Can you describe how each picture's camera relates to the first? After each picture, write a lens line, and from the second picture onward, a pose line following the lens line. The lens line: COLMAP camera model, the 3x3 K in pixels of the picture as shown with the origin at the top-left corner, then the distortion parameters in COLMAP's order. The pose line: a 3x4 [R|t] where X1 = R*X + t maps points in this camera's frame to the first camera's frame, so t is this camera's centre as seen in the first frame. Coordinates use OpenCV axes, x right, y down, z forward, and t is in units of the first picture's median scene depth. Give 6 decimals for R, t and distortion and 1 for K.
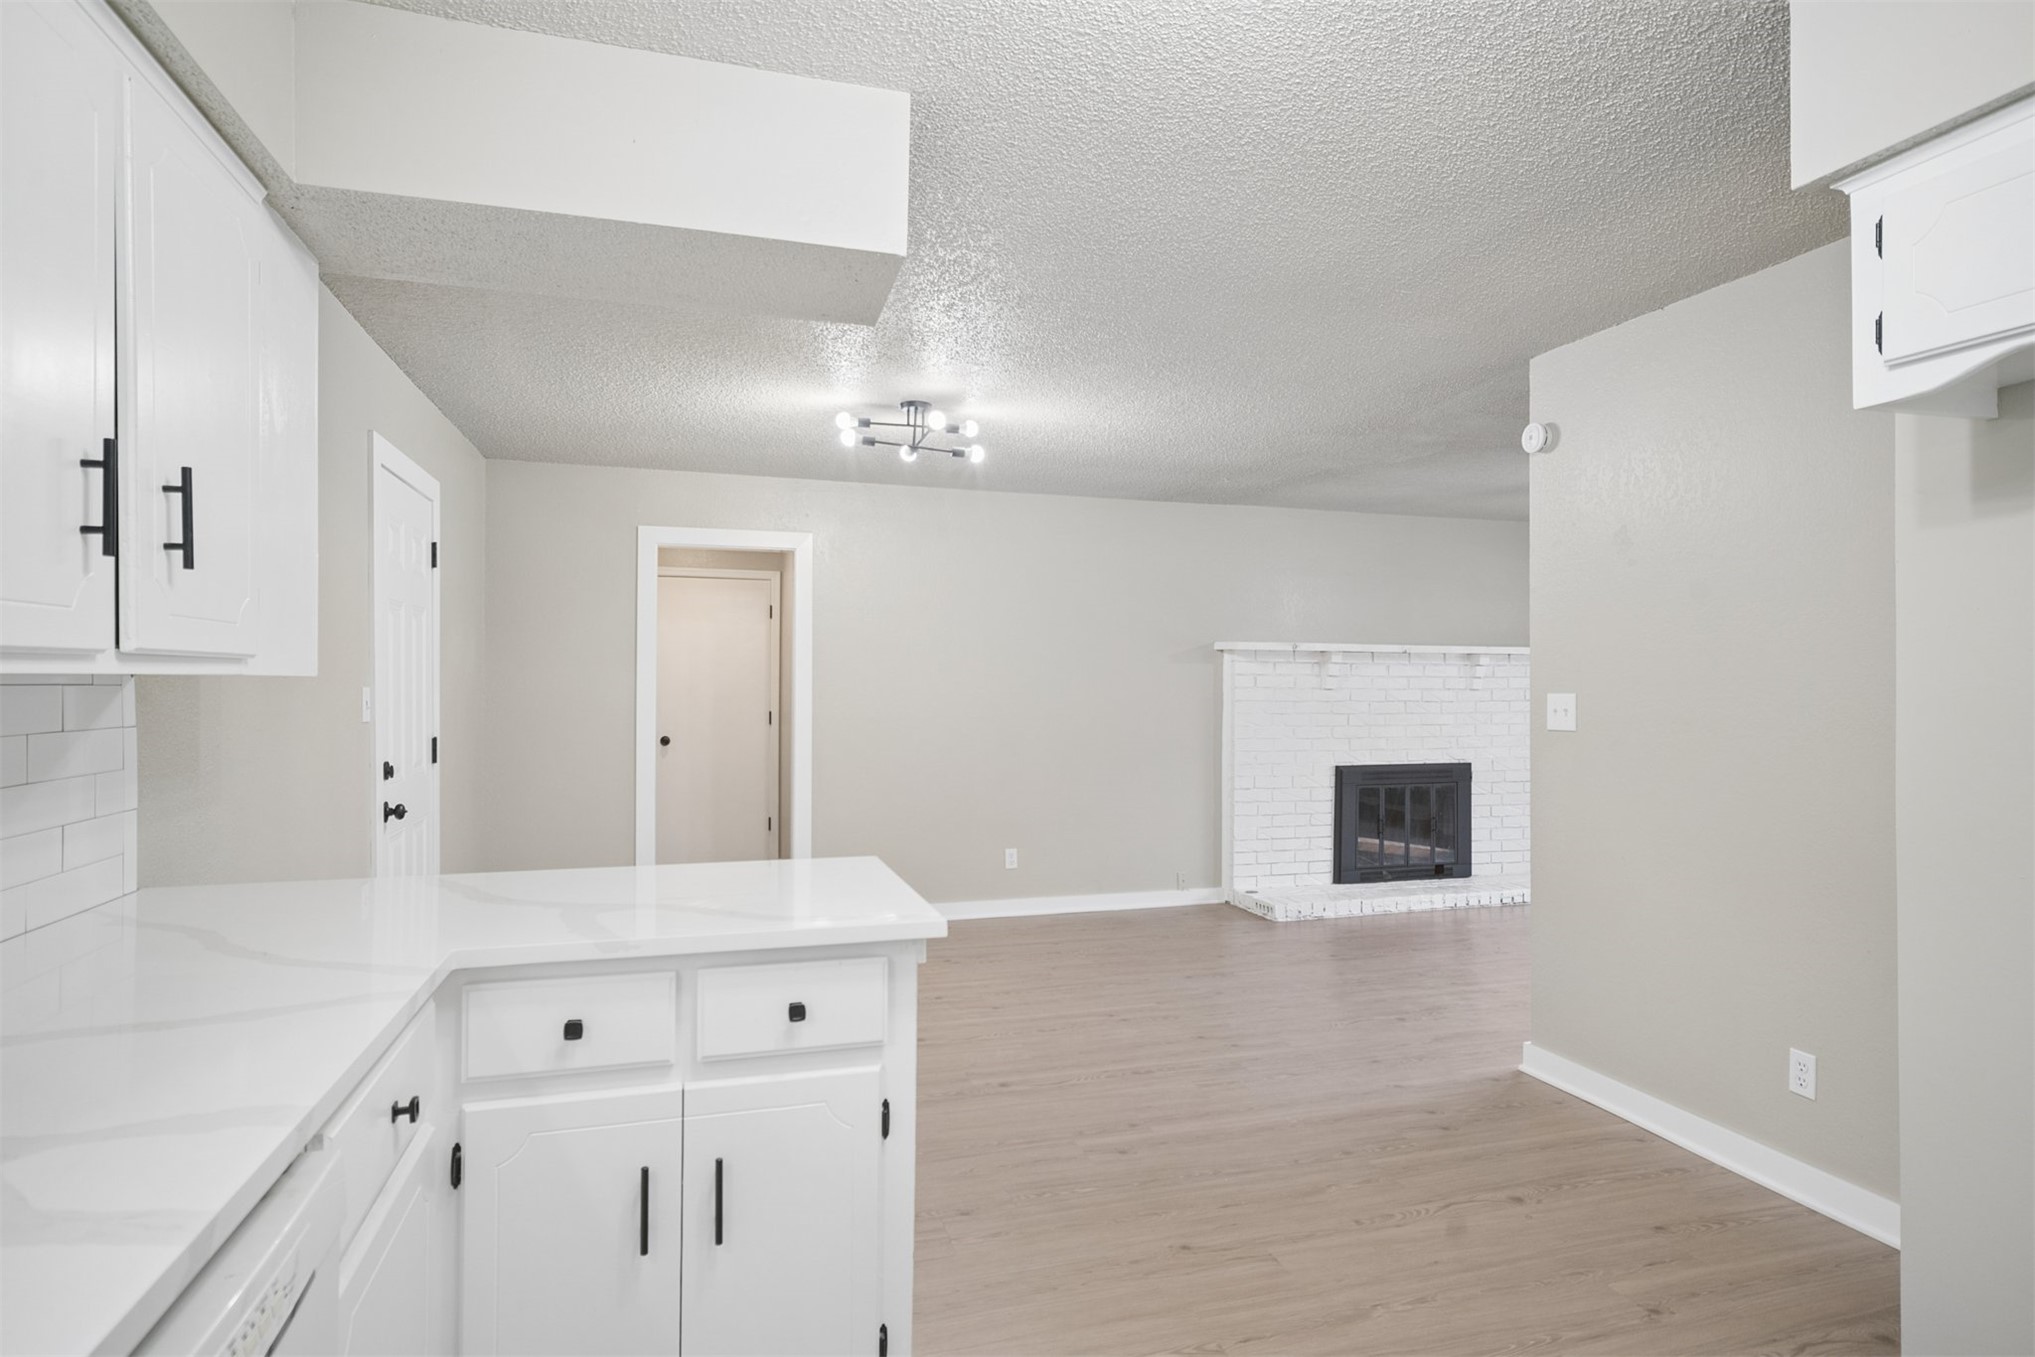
lens RADIAL K [[1096.6, 0, 1042.2], [0, 1096.6, 689.9], [0, 0, 1]] dist [-0.013061, 0.013050]
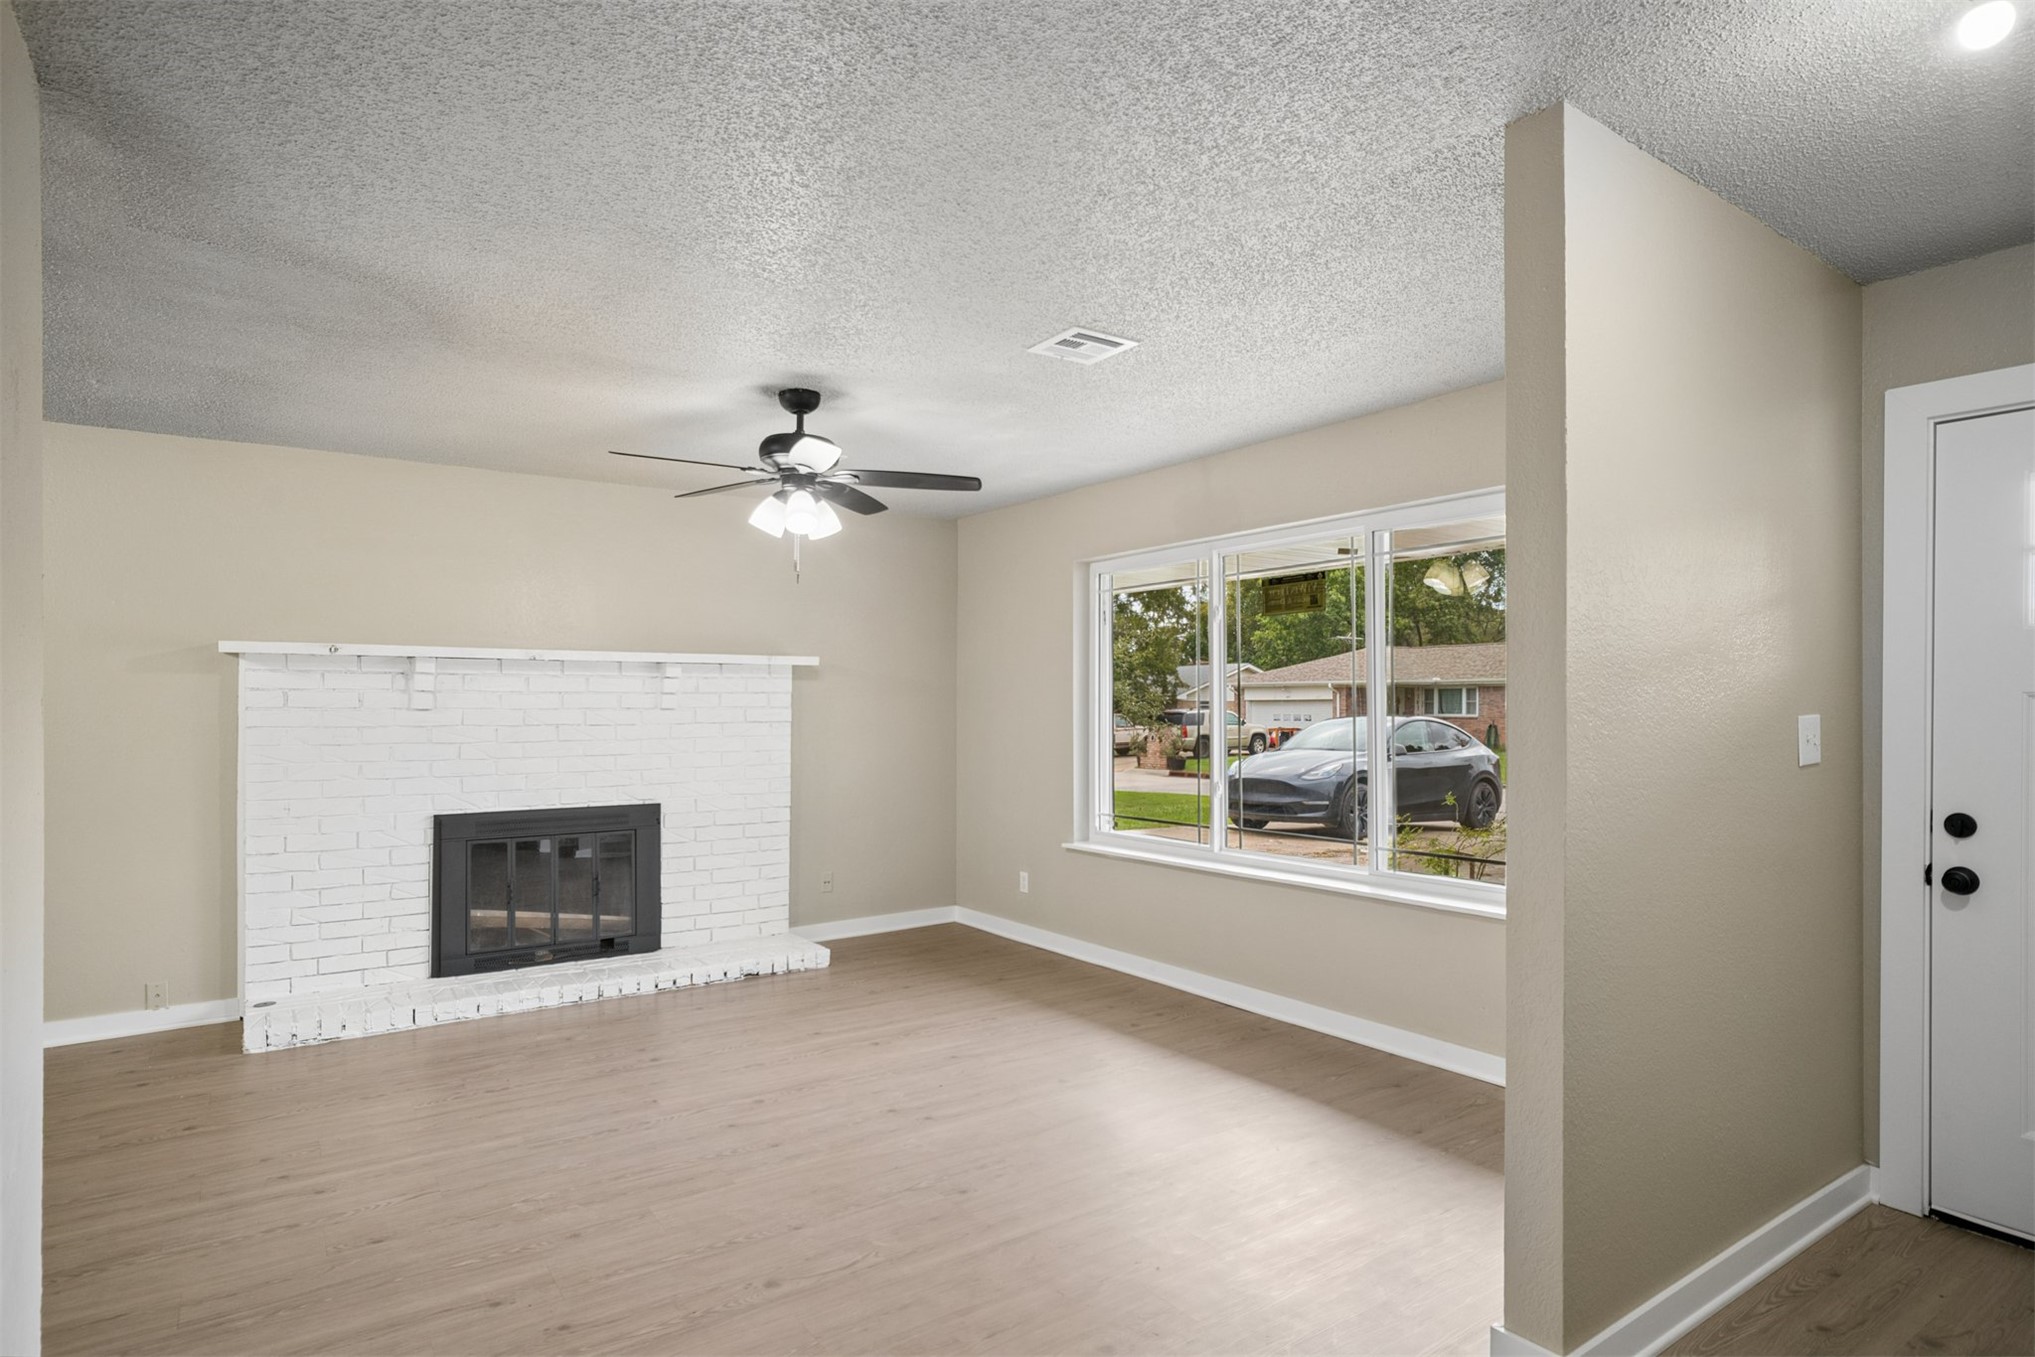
lens RADIAL K [[1096.6, 0, 1026.7], [0, 1096.6, 695.9], [0, 0, 1]] dist [-0.013061, 0.013050]
pose [[0.952798, -0.002747, 0.303594, 0.425292], [0.006436, 0.999917, -0.011151, 0.001183], [-0.303538, 0.012579, 0.952736, 0.190654]]
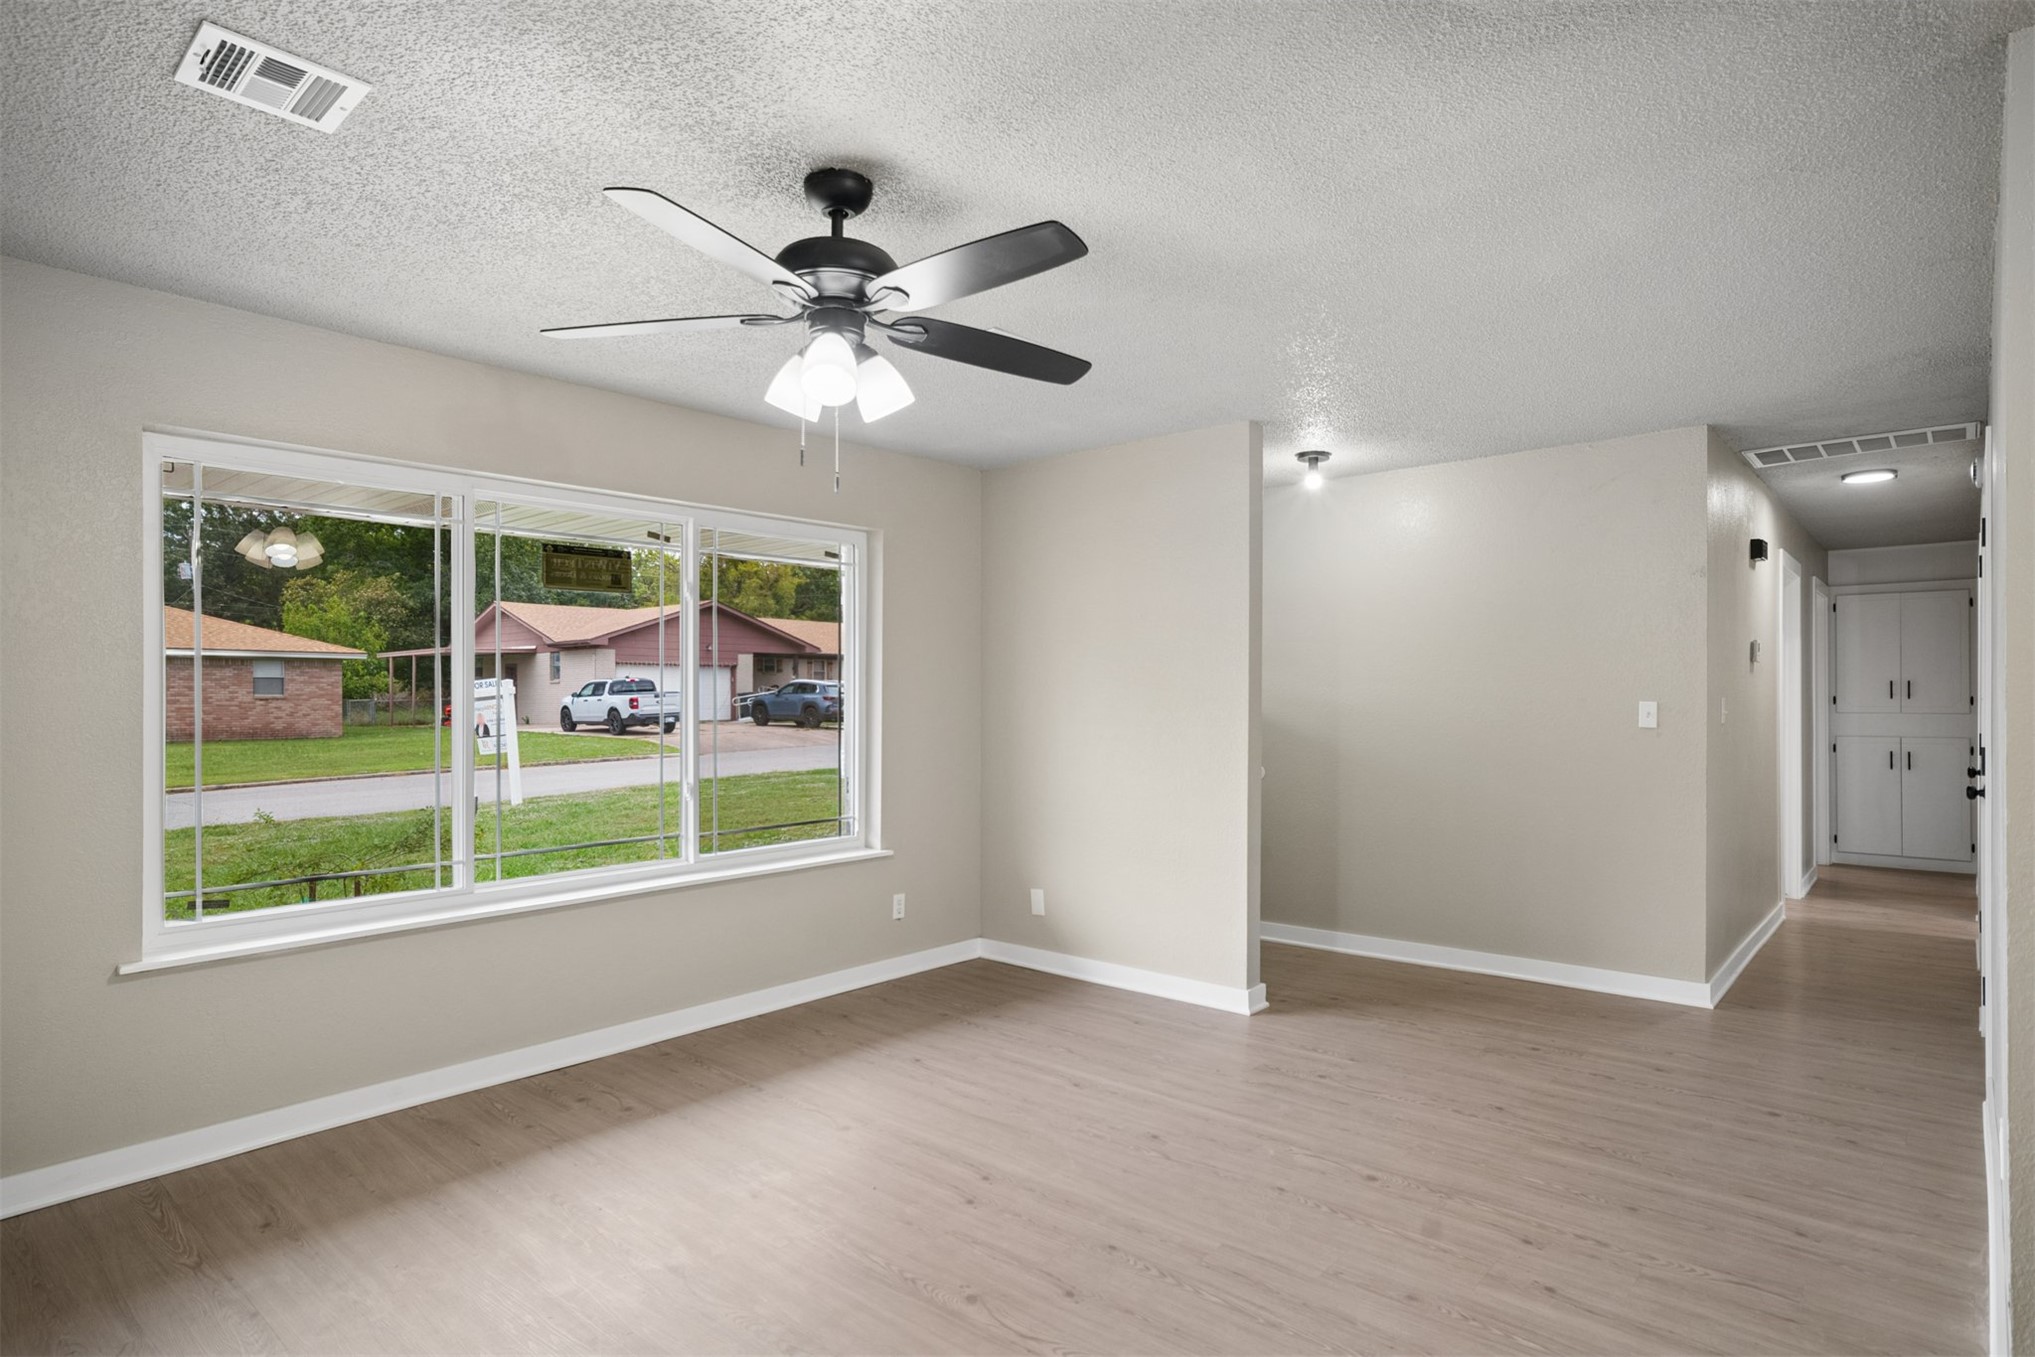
lens RADIAL K [[1096.6, 0, 1024.5], [0, 1096.6, 687.6], [0, 0, 1]] dist [-0.013061, 0.013050]
pose [[-0.517970, 0.003251, 0.855393, 0.152419], [0.006006, 0.999982, -0.000164, -0.002827], [-0.855378, 0.005053, -0.517980, 0.912175]]
